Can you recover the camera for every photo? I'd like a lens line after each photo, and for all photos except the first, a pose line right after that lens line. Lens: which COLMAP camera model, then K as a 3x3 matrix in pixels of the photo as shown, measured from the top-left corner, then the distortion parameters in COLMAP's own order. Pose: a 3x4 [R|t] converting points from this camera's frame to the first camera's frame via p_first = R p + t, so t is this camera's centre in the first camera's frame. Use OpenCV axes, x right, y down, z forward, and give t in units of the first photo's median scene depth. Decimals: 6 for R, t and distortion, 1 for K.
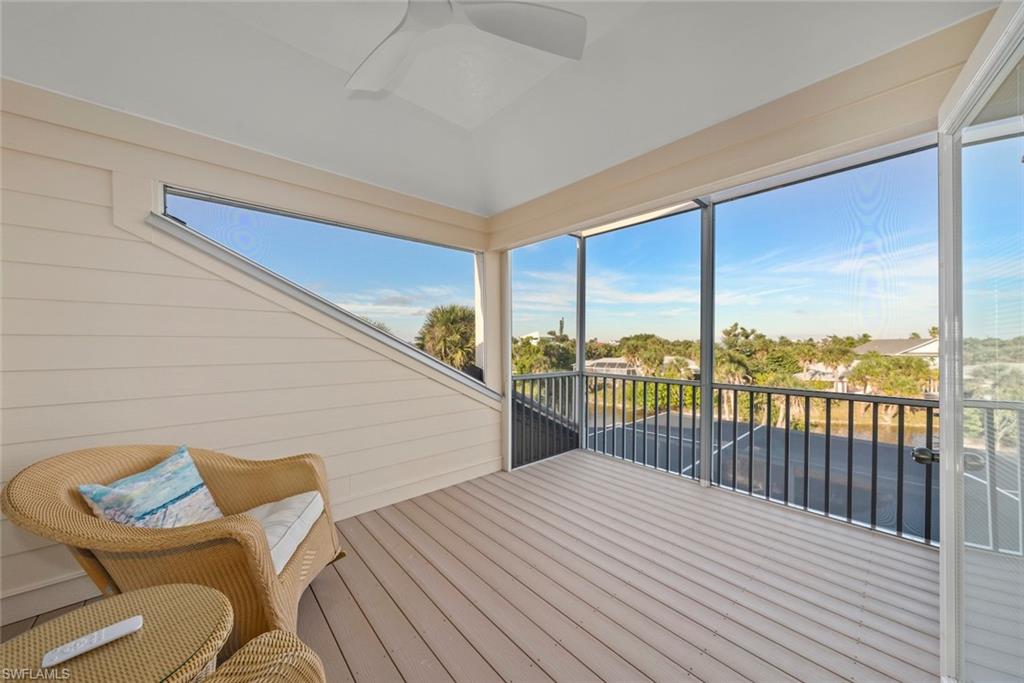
lens RADIAL K [[364.8, 0, 513.4], [0, 364.8, 343.0], [0, 0, 1]] dist [-0.001588, 0.000073]
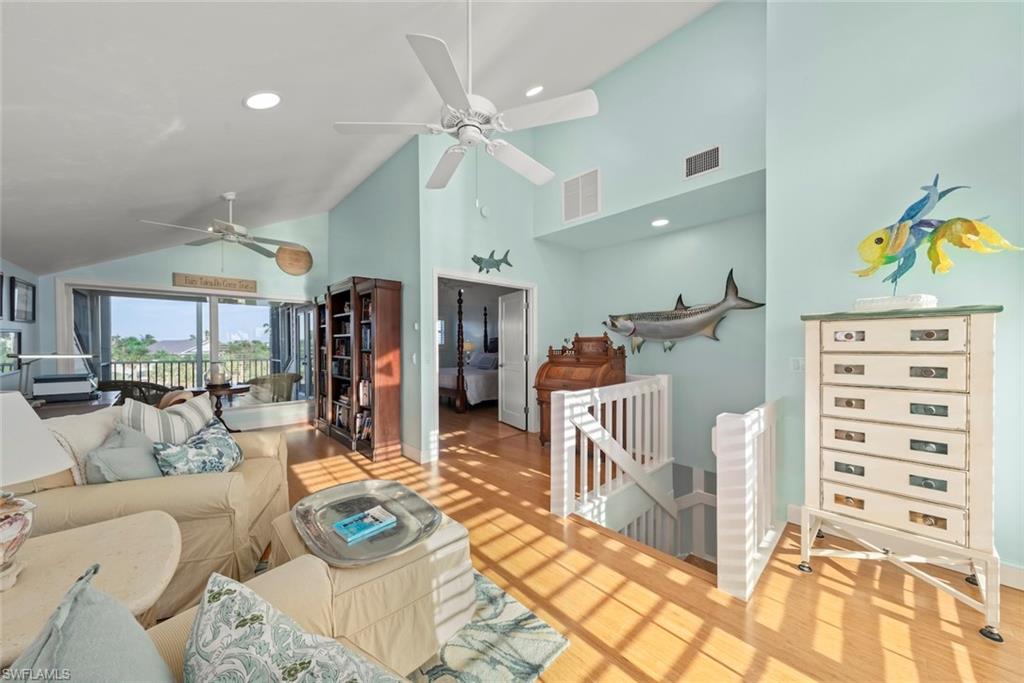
lens RADIAL K [[364.8, 0, 515.2], [0, 364.8, 338.1], [0, 0, 1]] dist [-0.001588, 0.000073]
pose [[-0.008641, 0.014575, 0.999856, -0.166141], [-0.000874, 0.999893, -0.014583, -0.001386], [-0.999962, -0.001000, -0.008627, -0.095302]]
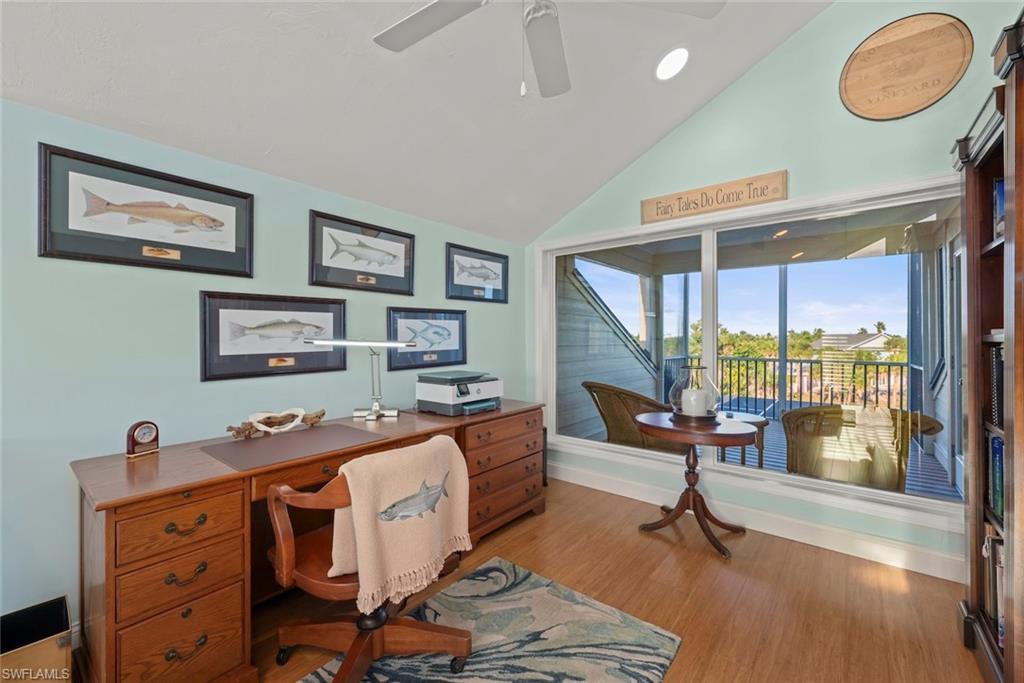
lens RADIAL K [[422.3, 0, 513.6], [0, 422.3, 339.9], [0, 0, 1]] dist [-0.003526, 0.000595]
pose [[0.989357, -0.000281, 0.145506, -0.068654], [-0.000450, 0.999987, 0.004993, 0.000796], [-0.145505, -0.005006, 0.989345, -0.051861]]
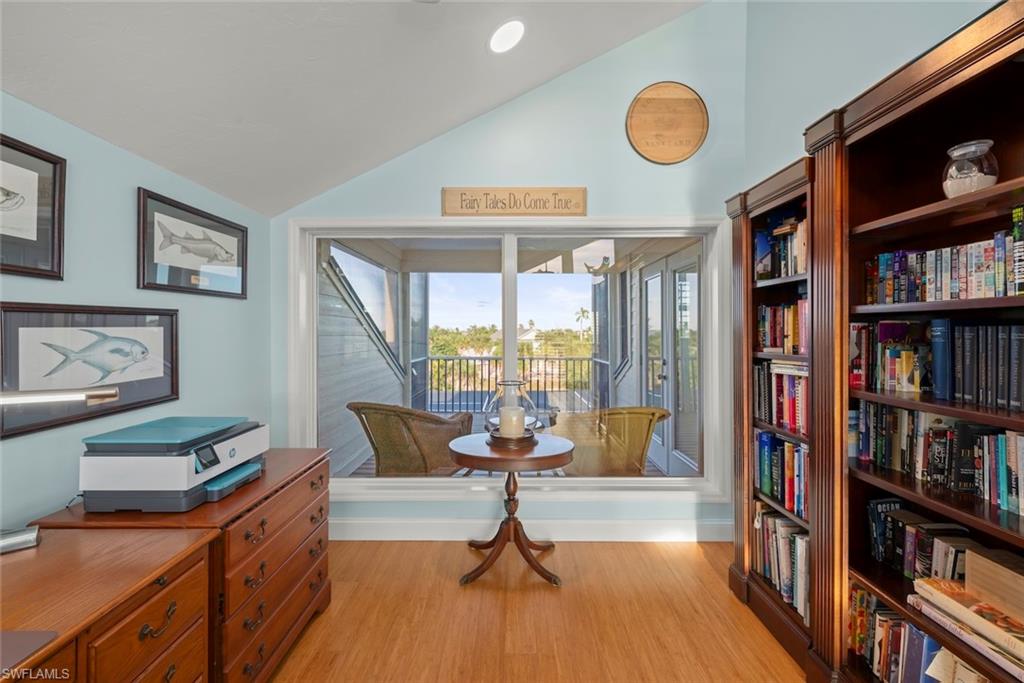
lens RADIAL K [[422.3, 0, 512.1], [0, 422.3, 333.3], [0, 0, 1]] dist [-0.003526, 0.000595]
pose [[0.676058, -0.002299, 0.736845, -0.076306], [-0.000884, 0.999992, 0.003931, -0.002273], [-0.736848, -0.003309, 0.676050, -0.028549]]
